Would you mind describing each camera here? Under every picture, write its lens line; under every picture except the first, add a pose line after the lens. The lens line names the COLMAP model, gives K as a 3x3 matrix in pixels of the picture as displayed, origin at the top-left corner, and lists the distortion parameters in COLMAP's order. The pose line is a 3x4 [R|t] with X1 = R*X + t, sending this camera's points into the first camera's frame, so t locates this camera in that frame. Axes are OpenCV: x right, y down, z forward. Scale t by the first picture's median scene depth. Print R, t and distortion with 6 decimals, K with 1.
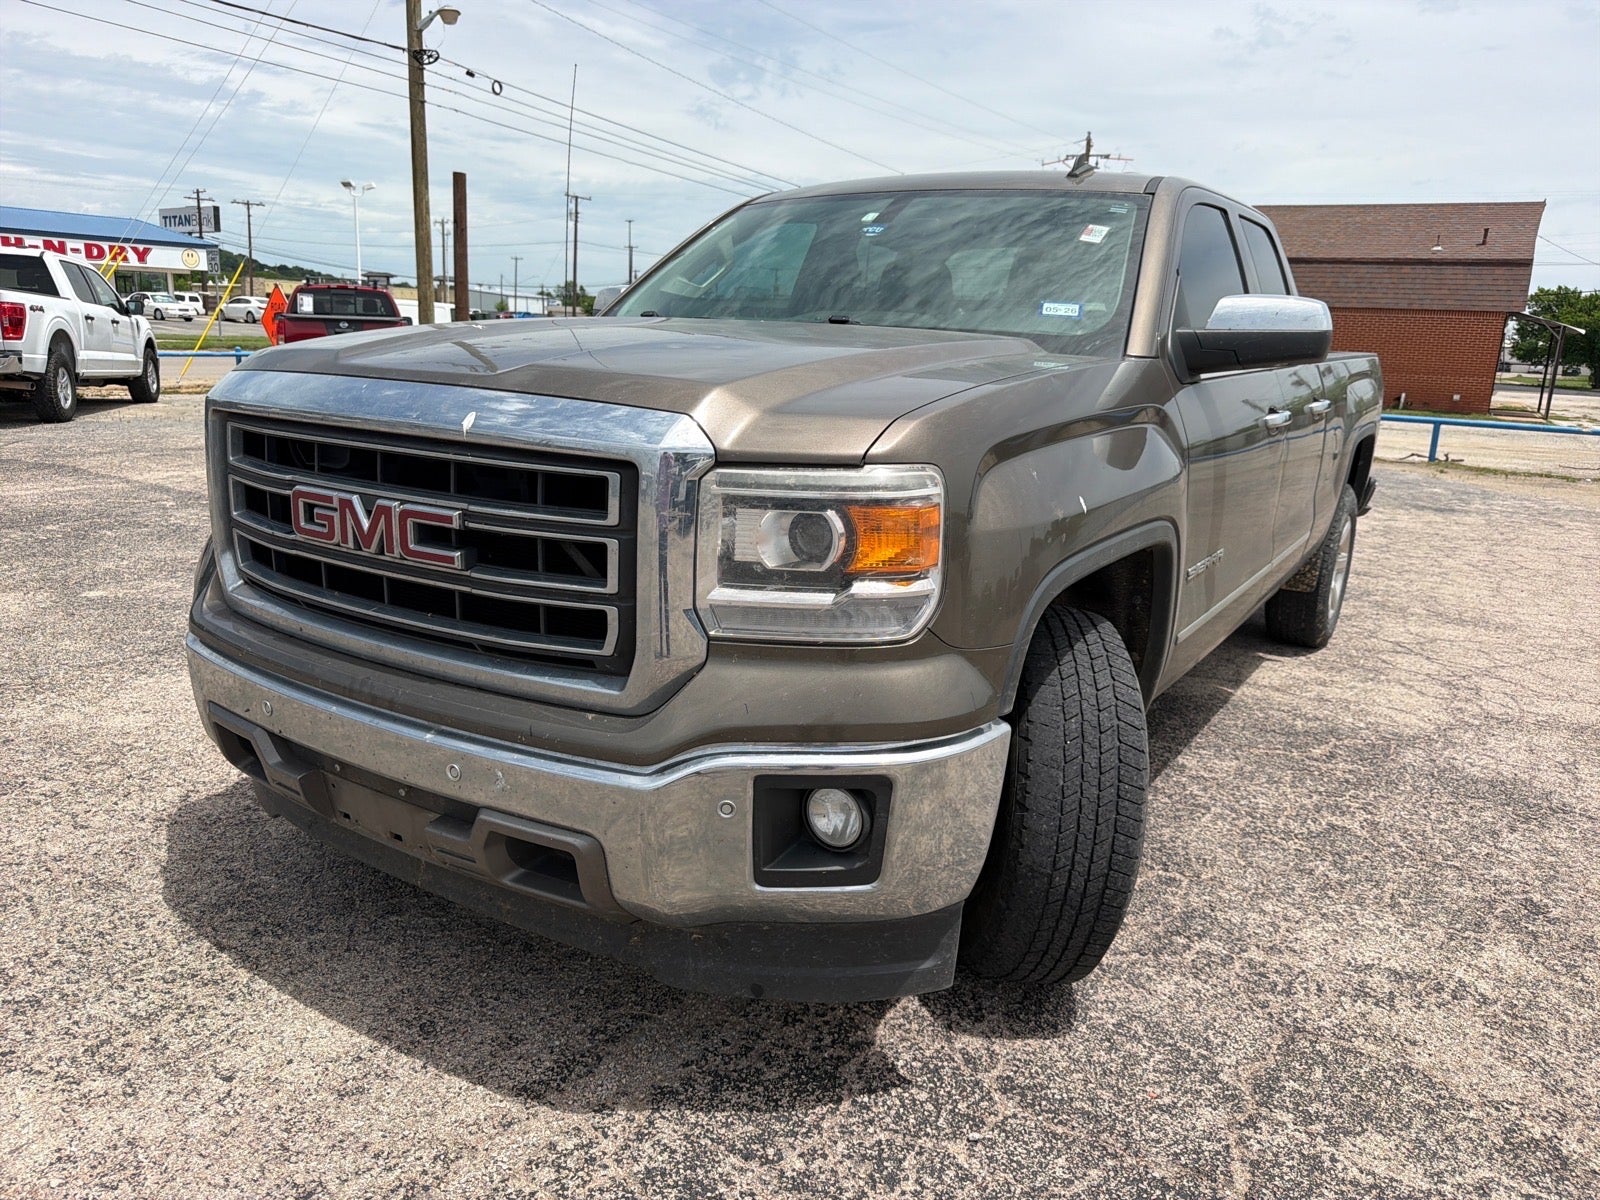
lens RADIAL K [[1132.8, 0, 822.3], [0, 1132.8, 601.9], [0, 0, 1]] dist [0.005736, -0.003176]
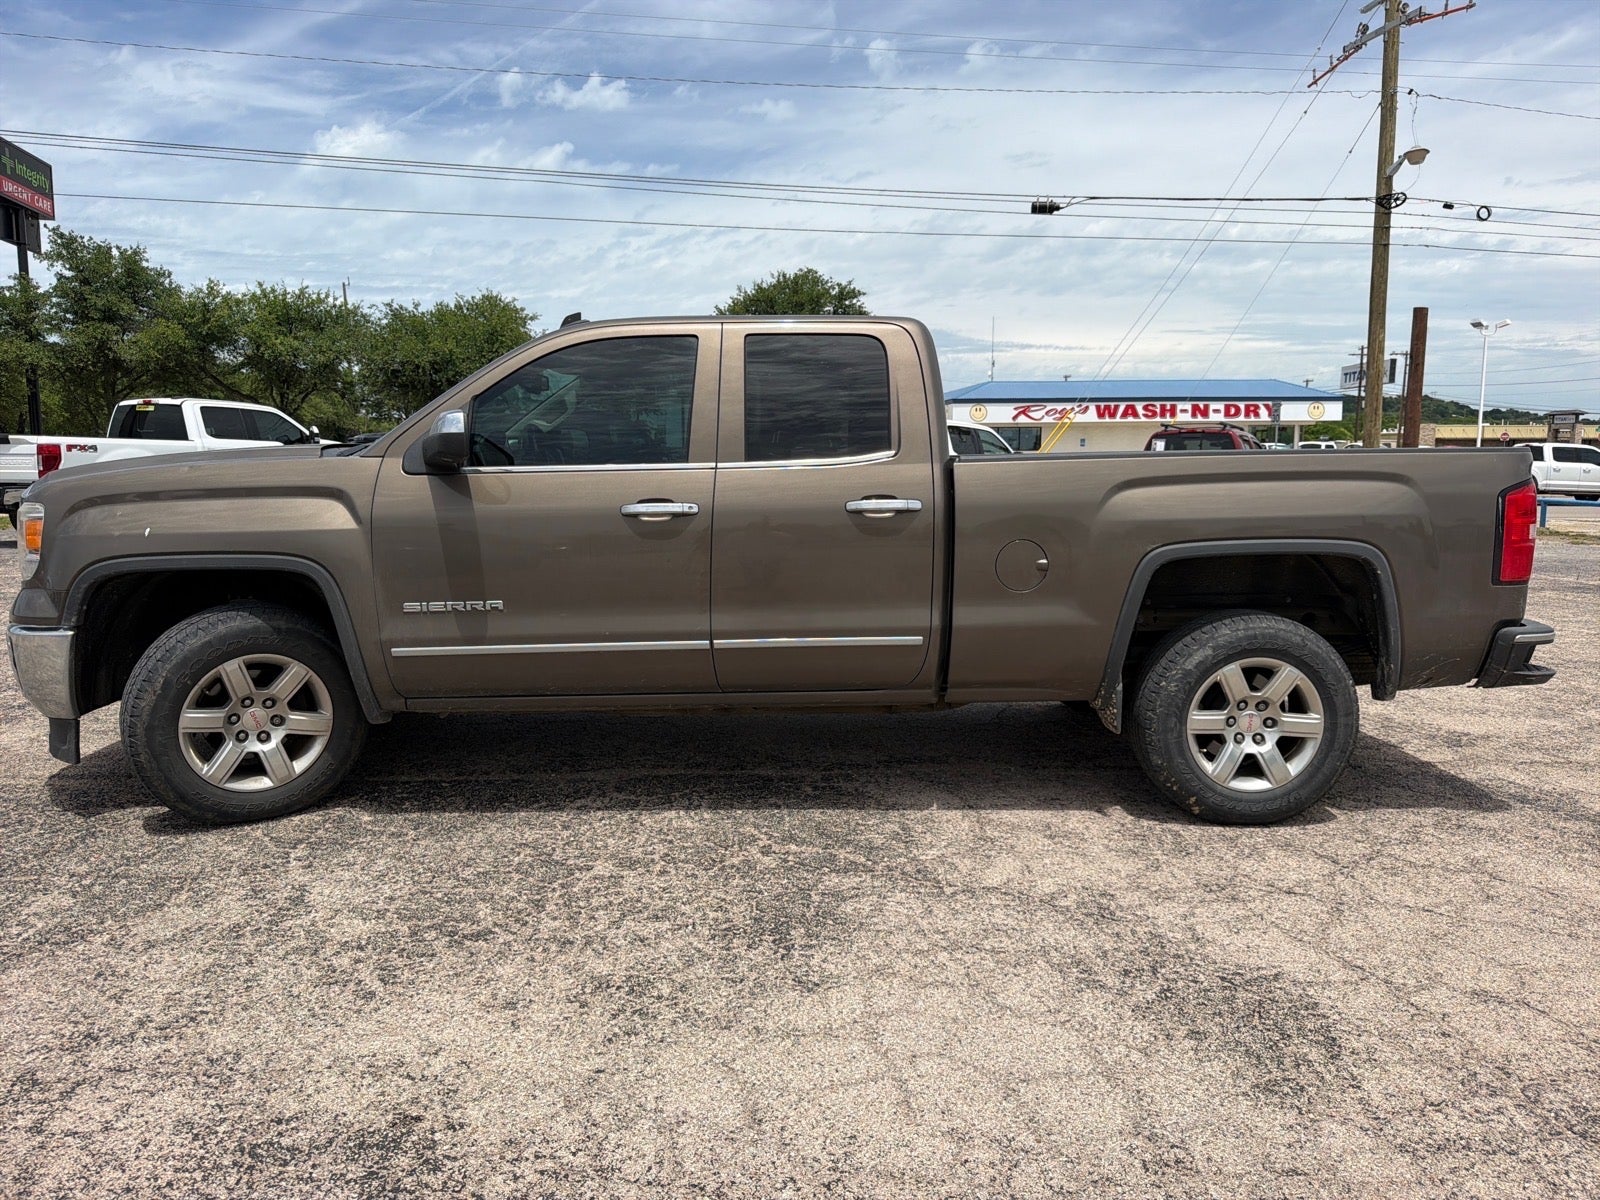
lens RADIAL K [[1125.8, 0, 821.9], [0, 1125.8, 600.7], [0, 0, 1]] dist [0.032456, -0.051852]
pose [[0.570323, 0.067185, -0.818668, 0.211464], [-0.168788, 0.984967, -0.036753, -0.008067], [0.803892, 0.159142, 0.573089, 0.074047]]
